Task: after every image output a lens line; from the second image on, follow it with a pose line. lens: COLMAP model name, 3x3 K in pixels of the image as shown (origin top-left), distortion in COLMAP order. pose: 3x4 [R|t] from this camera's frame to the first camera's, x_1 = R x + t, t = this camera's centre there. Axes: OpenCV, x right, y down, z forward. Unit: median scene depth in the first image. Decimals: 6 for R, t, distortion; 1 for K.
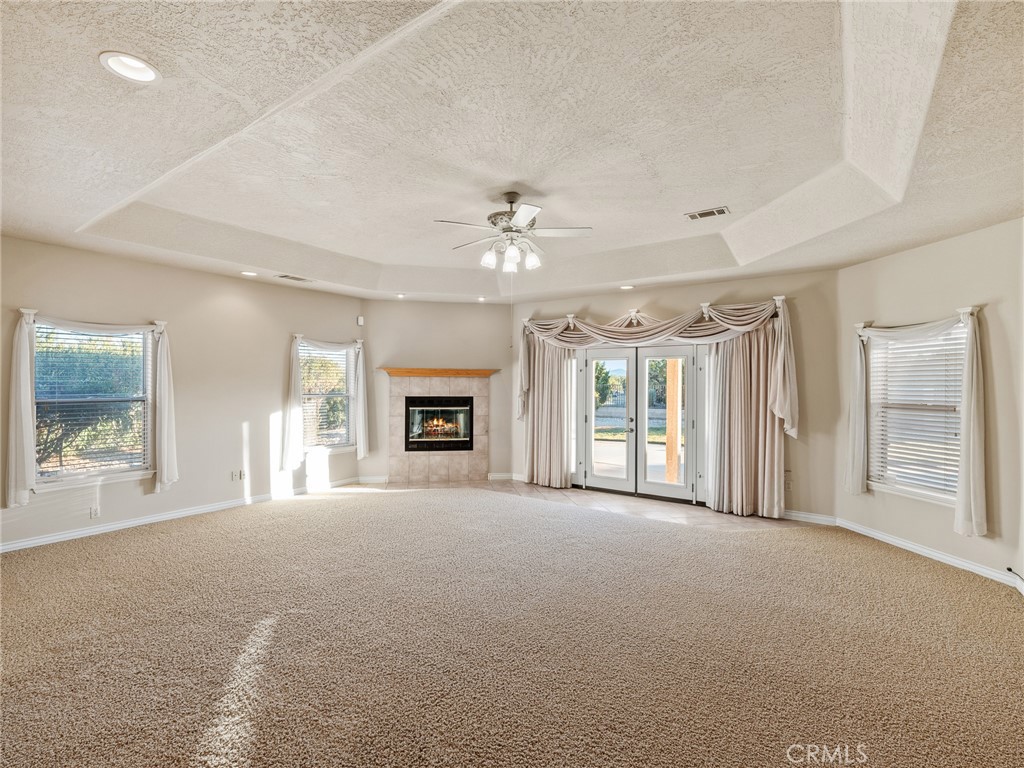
lens RADIAL K [[475.8, 0, 505.9], [0, 475.8, 378.5], [0, 0, 1]] dist [0.001554, -0.000158]
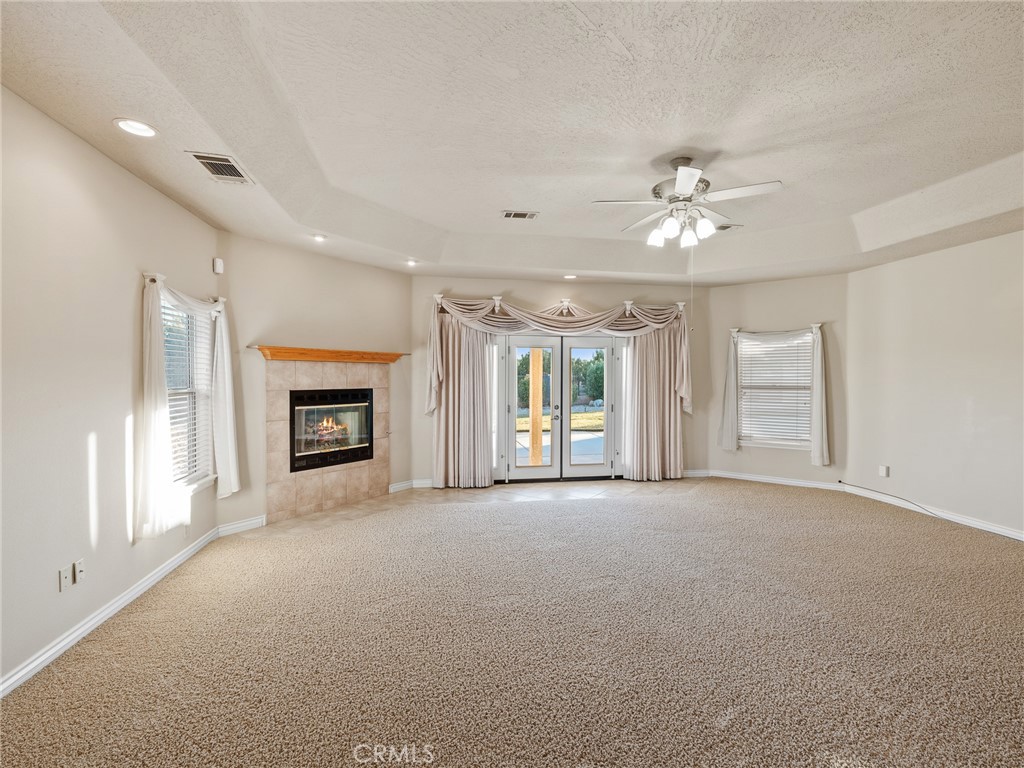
lens RADIAL K [[475.8, 0, 510.5], [0, 475.8, 380.7], [0, 0, 1]] dist [0.001554, -0.000158]
pose [[0.707348, -0.011699, 0.706769, -0.493884], [-0.007461, 0.999684, 0.024015, 0.005801], [-0.706826, -0.022260, 0.707037, 0.330176]]
